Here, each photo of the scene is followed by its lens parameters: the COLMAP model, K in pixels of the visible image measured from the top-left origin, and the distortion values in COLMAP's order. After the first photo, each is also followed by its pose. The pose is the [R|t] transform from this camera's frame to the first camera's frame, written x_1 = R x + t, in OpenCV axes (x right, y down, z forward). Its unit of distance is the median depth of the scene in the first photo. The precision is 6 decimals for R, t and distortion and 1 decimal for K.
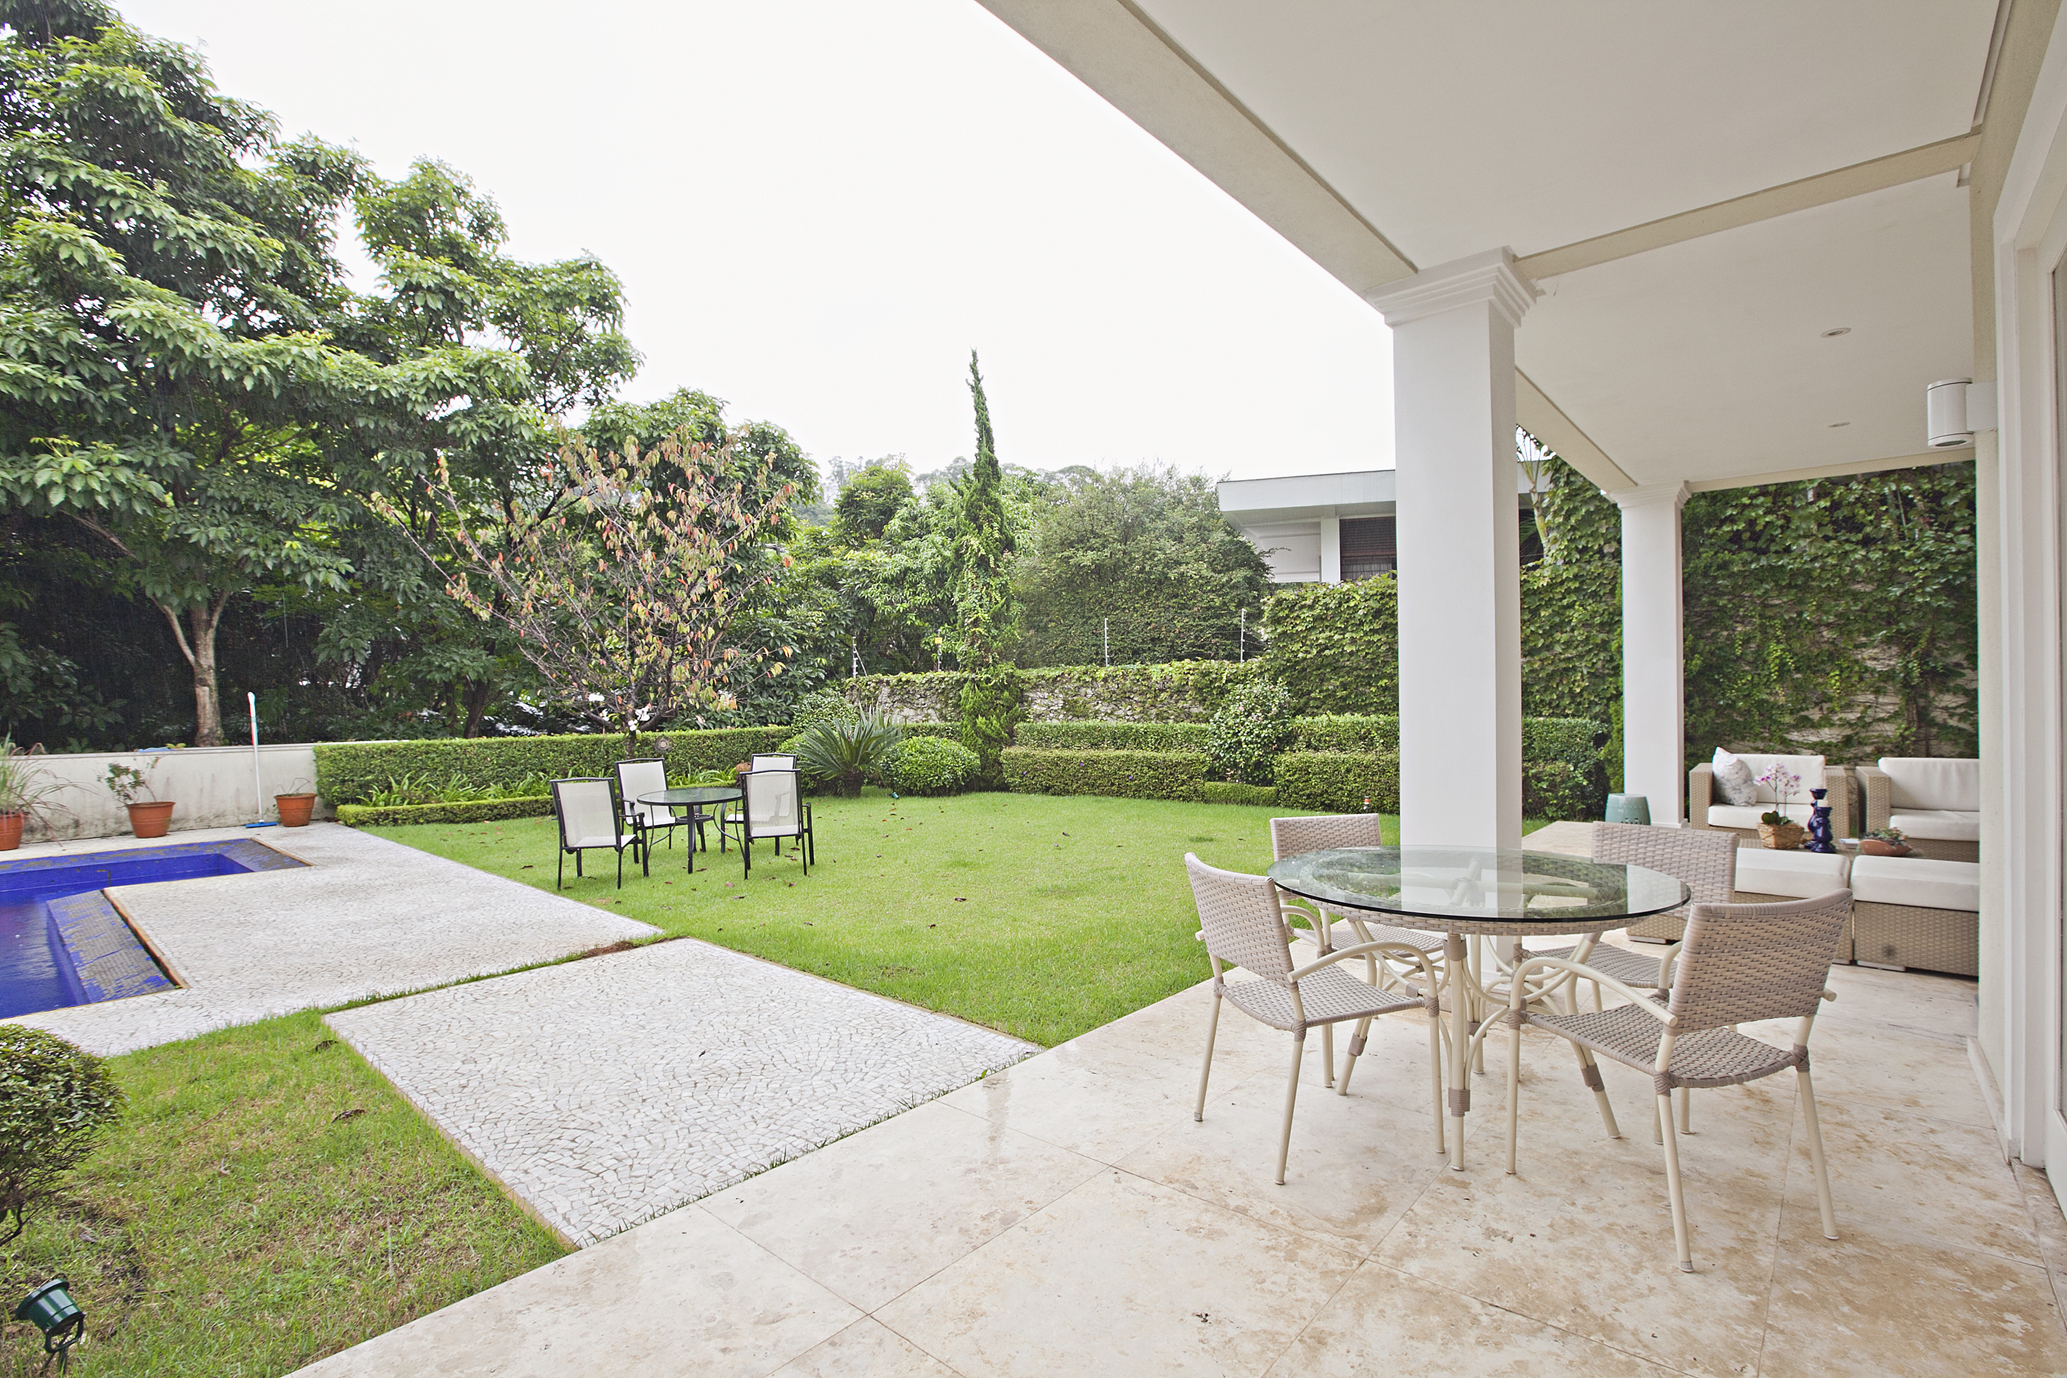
lens RADIAL K [[950.3, 0, 1042.6], [0, 950.3, 695.3], [0, 0, 1]] dist [-0.022126, 0.004896]
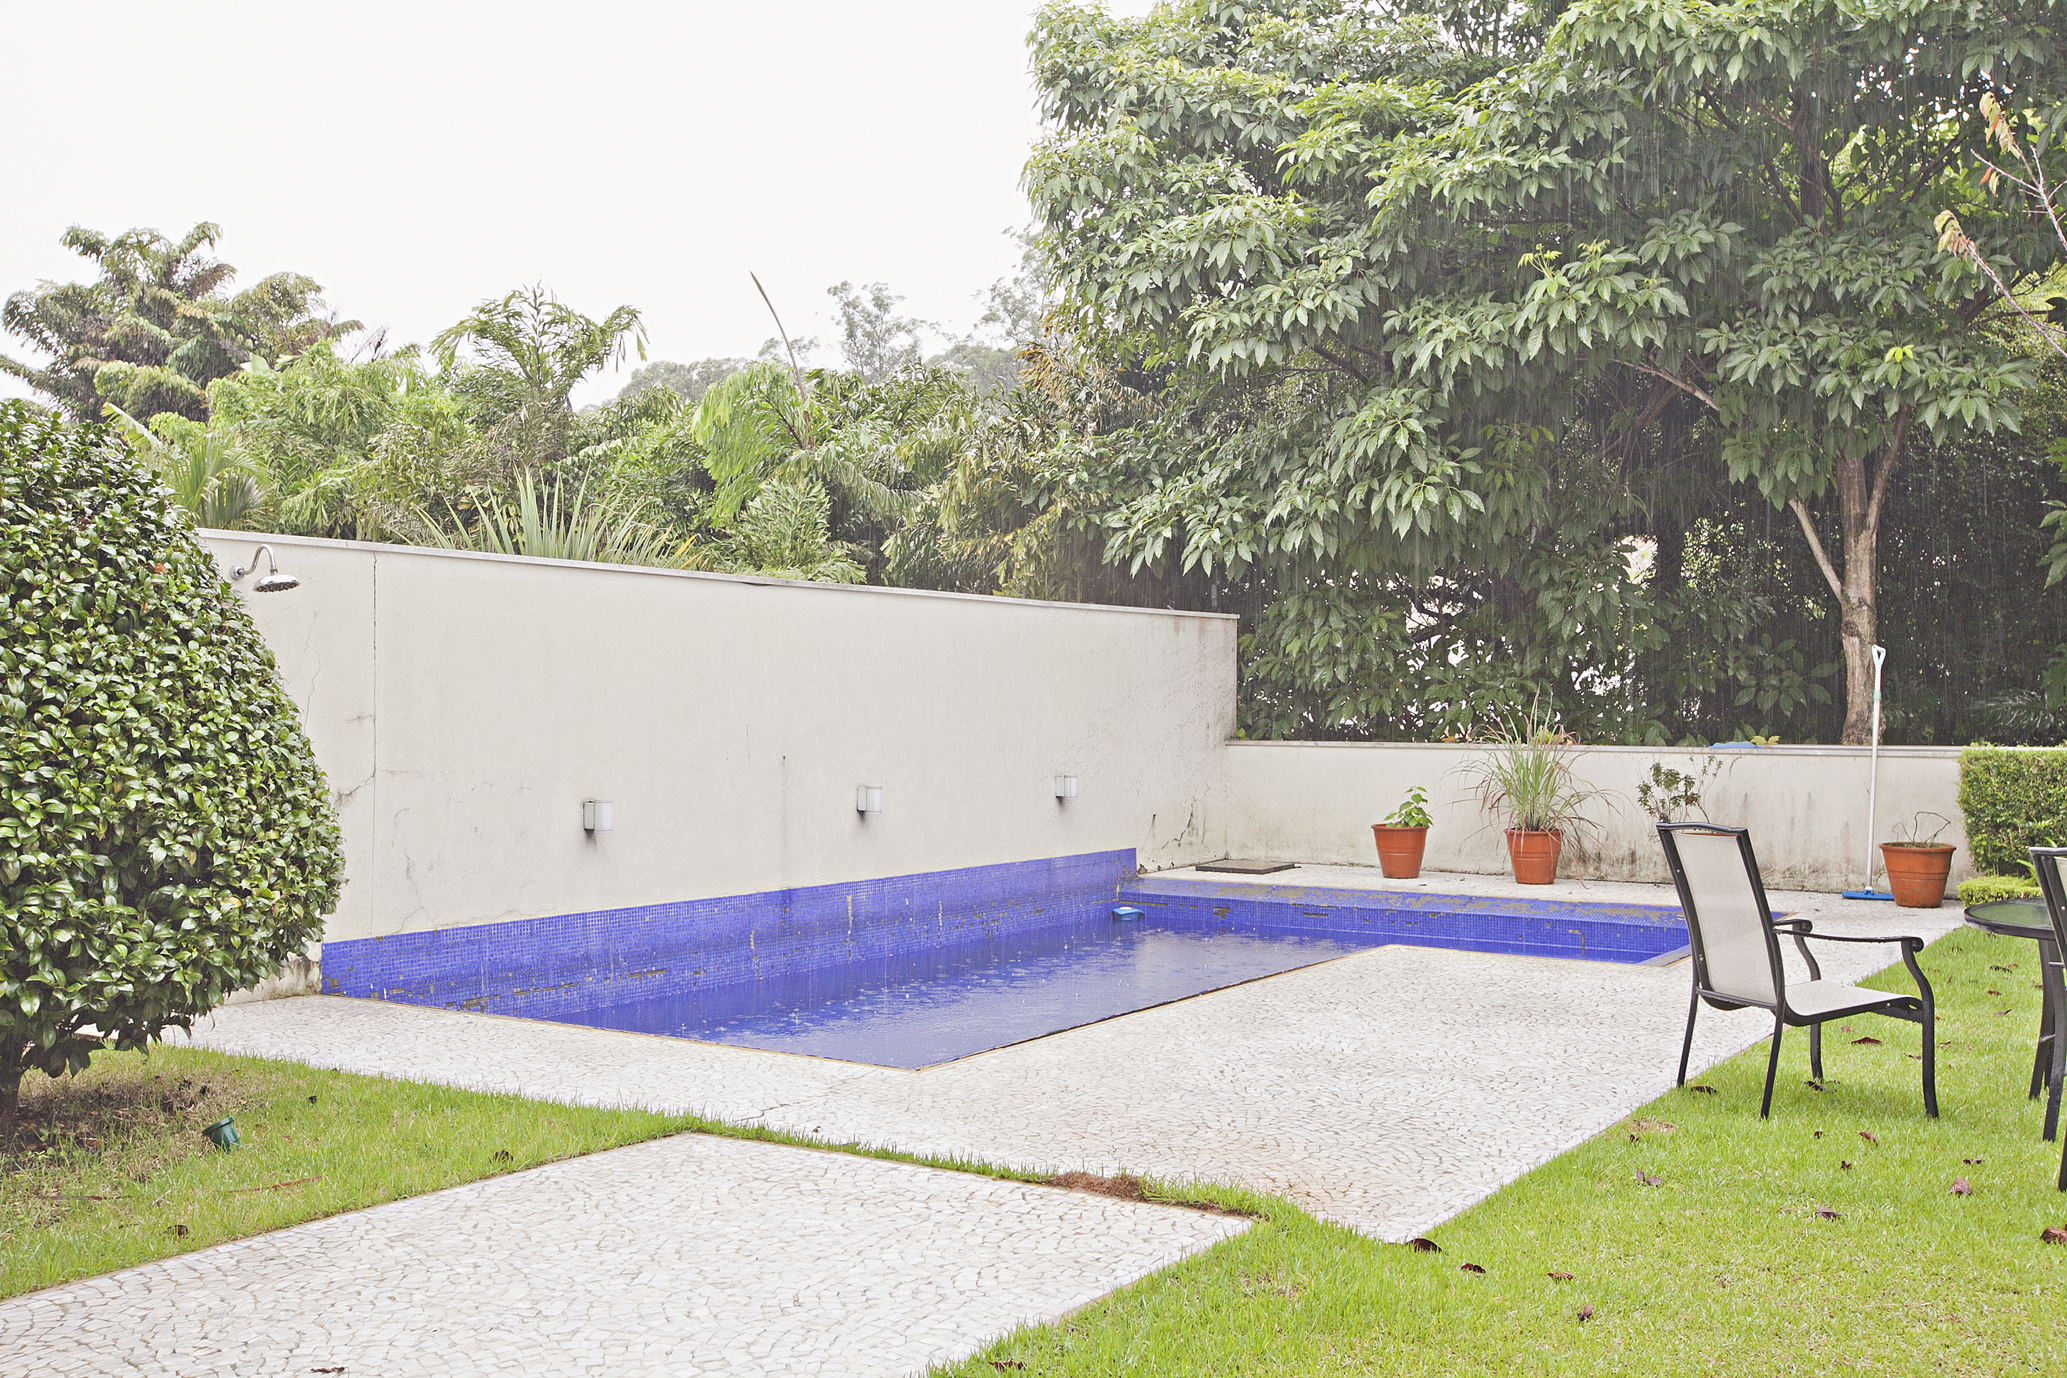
lens RADIAL K [[1940.4, 0, 1033.9], [0, 1940.4, 694.8], [0, 0, 1]] dist [0.014340, 0.000000]
pose [[0.111169, 0.006695, -0.993779, 0.205527], [-0.000659, 0.999978, 0.006664, 0.018651], [0.993801, -0.000086, 0.111171, 0.425943]]
